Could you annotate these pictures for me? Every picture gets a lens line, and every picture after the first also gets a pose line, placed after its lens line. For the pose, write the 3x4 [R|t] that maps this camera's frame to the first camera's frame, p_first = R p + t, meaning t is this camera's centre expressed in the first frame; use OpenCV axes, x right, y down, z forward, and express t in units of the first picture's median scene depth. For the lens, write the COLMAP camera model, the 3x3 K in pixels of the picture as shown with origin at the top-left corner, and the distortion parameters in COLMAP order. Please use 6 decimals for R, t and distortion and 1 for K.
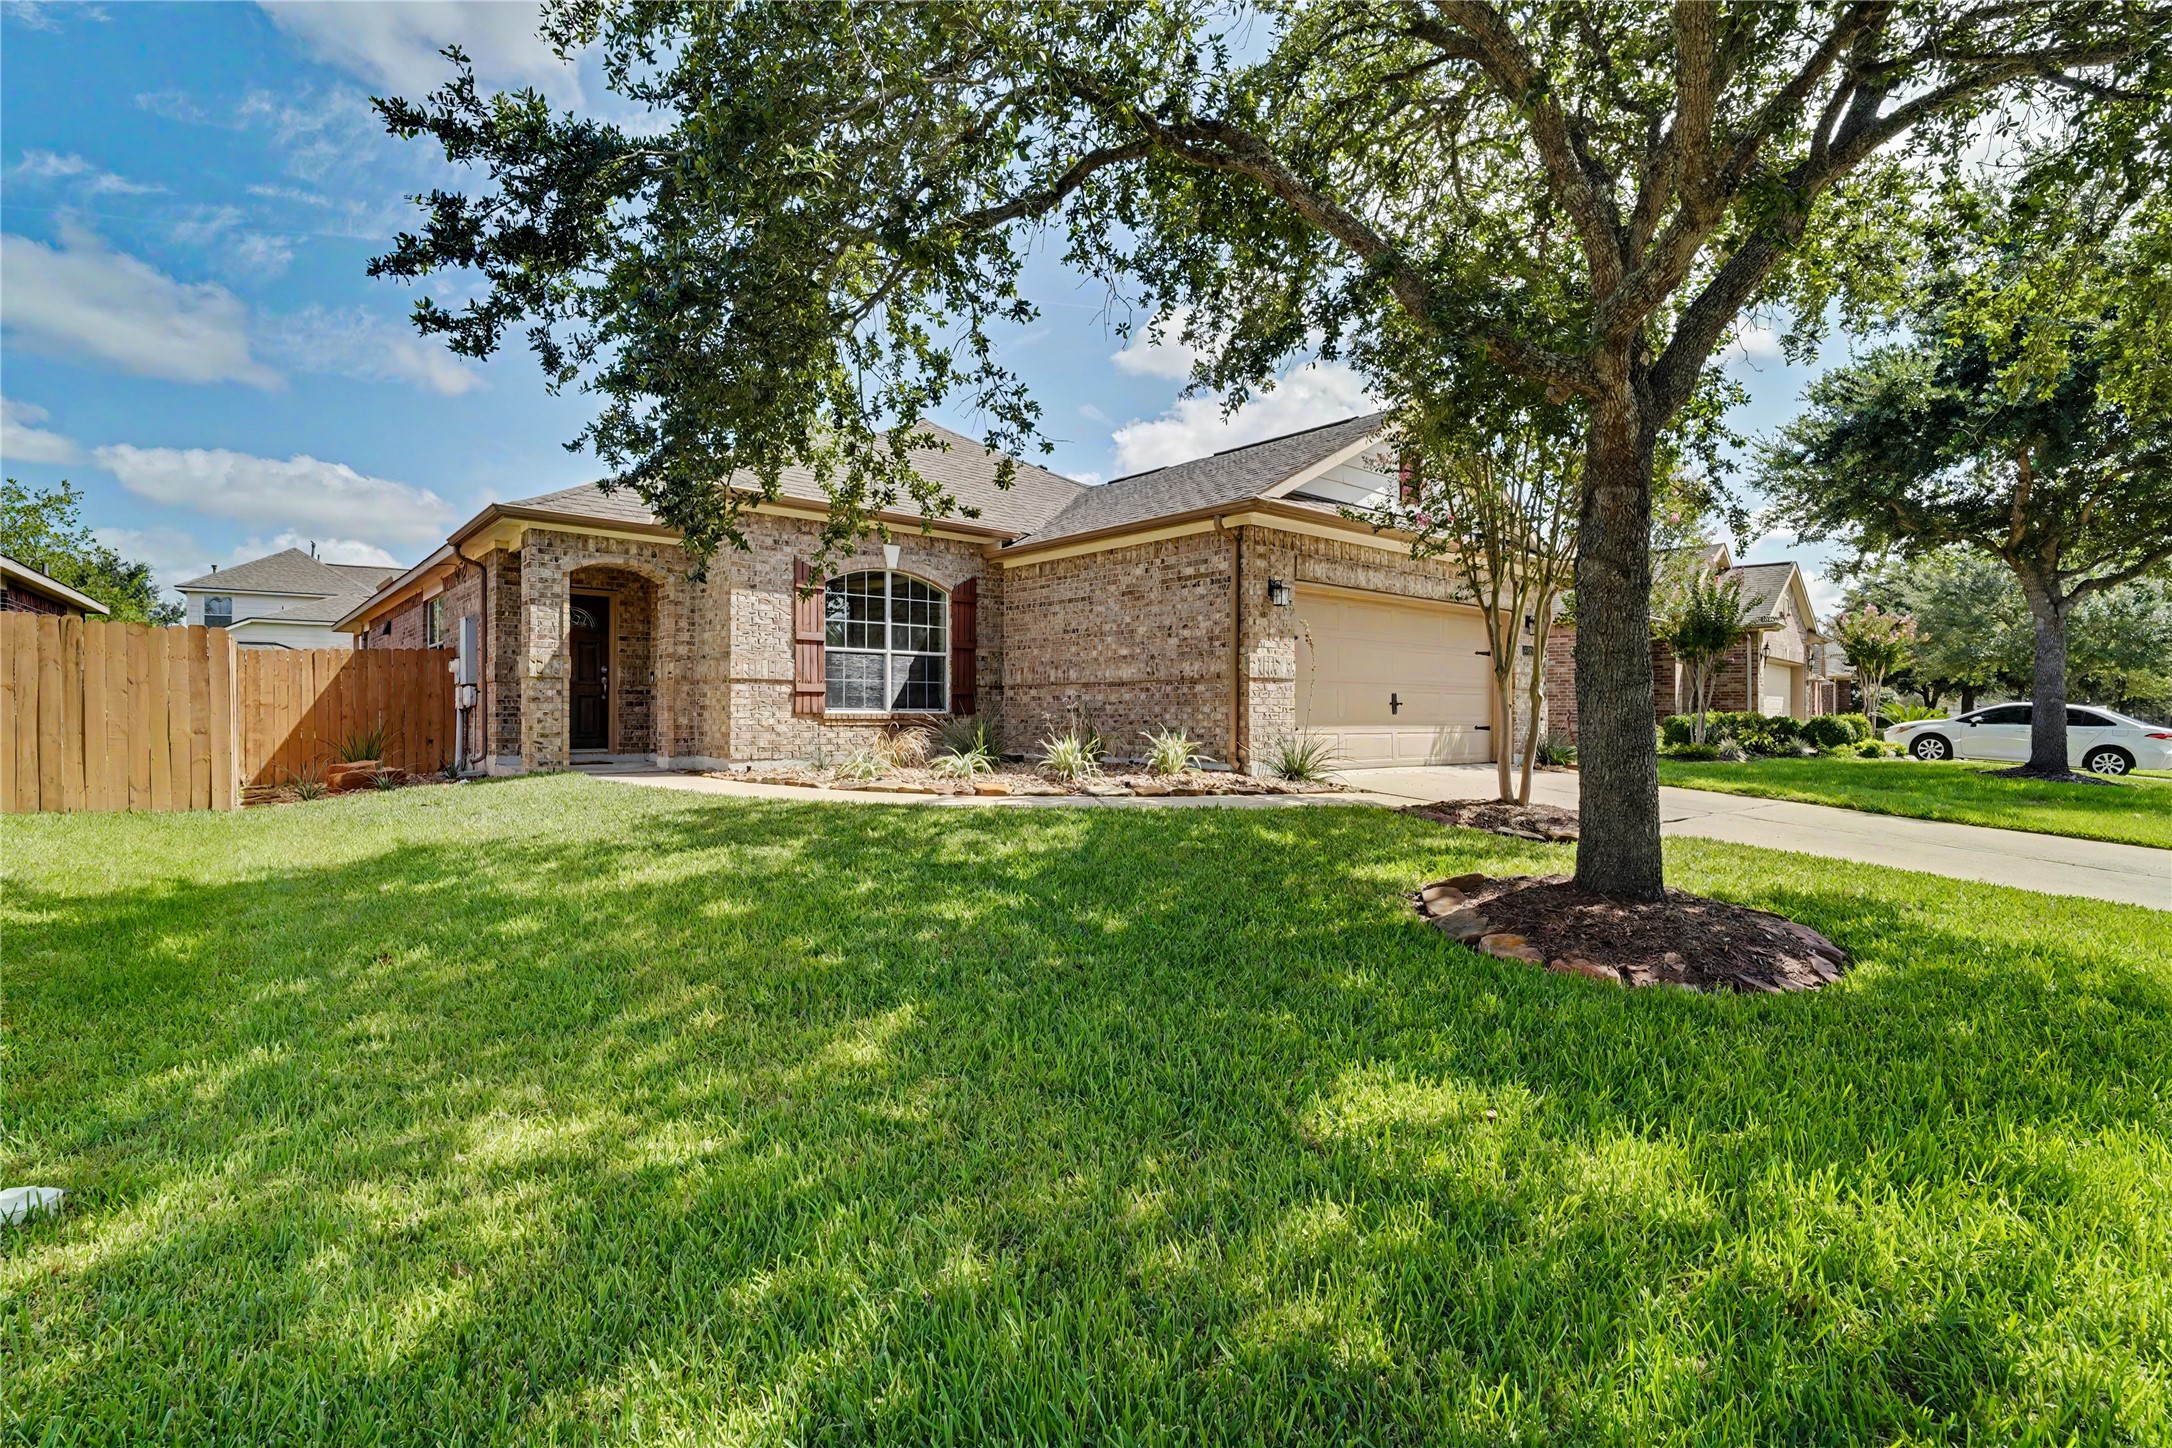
lens RADIAL K [[1054.4, 0, 1087.5], [0, 1054.4, 730.3], [0, 0, 1]] dist [-0.005381, -0.000014]
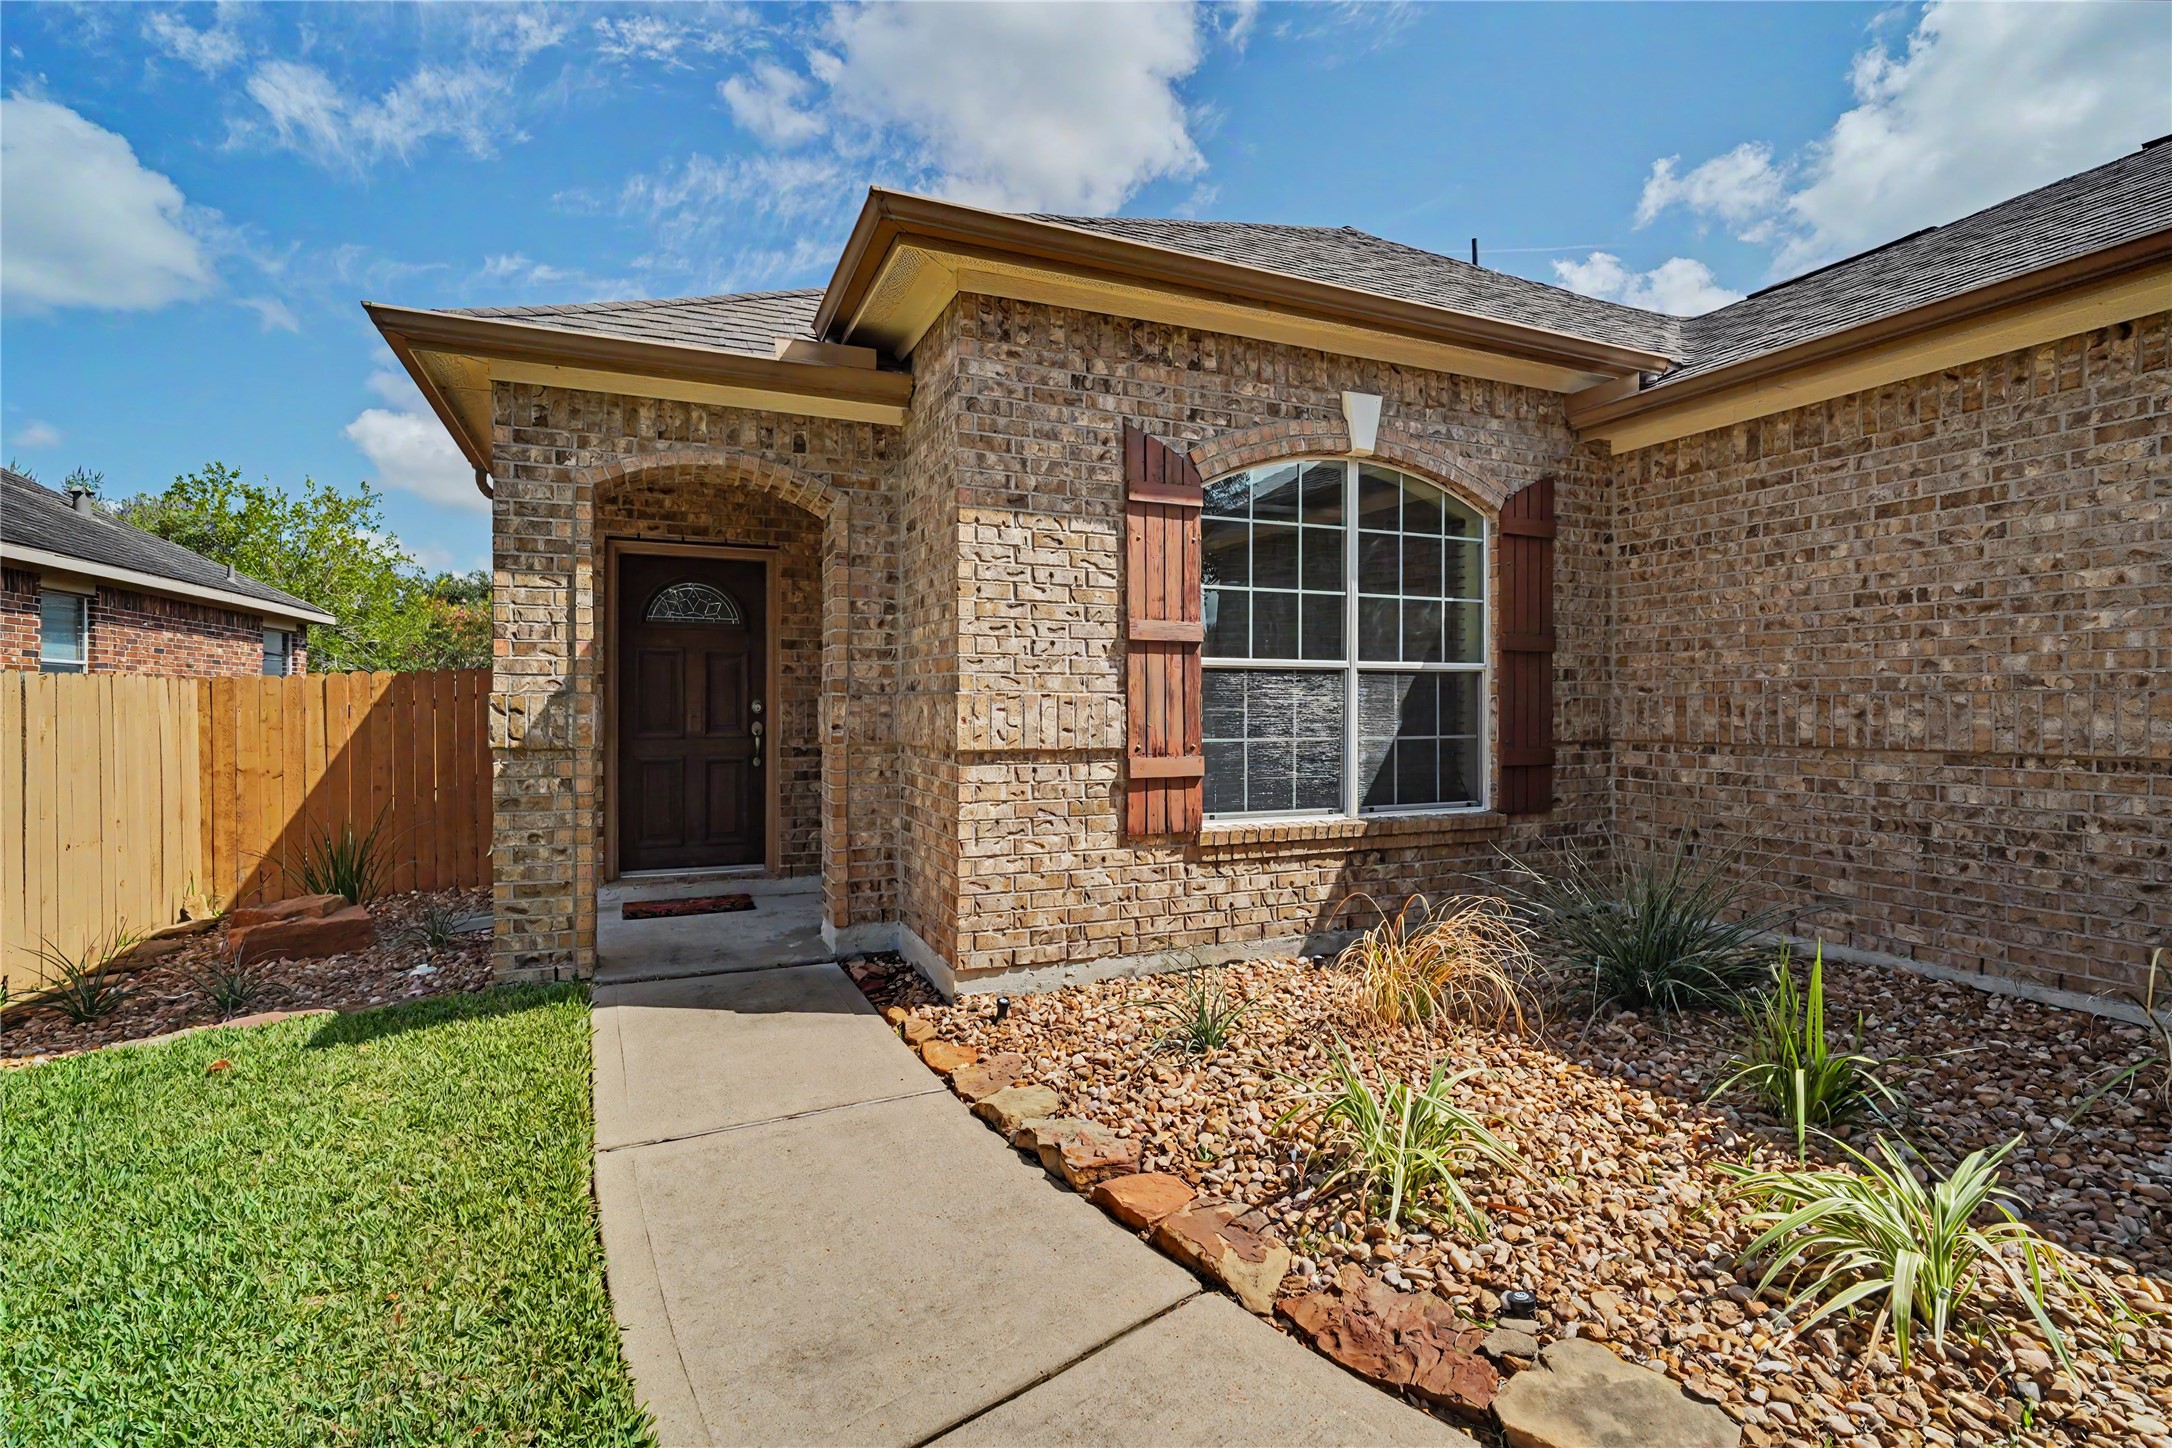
lens RADIAL K [[1054.4, 0, 1051.3], [0, 1054.4, 726.8], [0, 0, 1]] dist [-0.005381, -0.000014]
pose [[0.950558, -0.001223, -0.310544, -0.182043], [0.000356, 0.999996, -0.002849, -0.052896], [0.310546, 0.002598, 0.950555, 0.619397]]
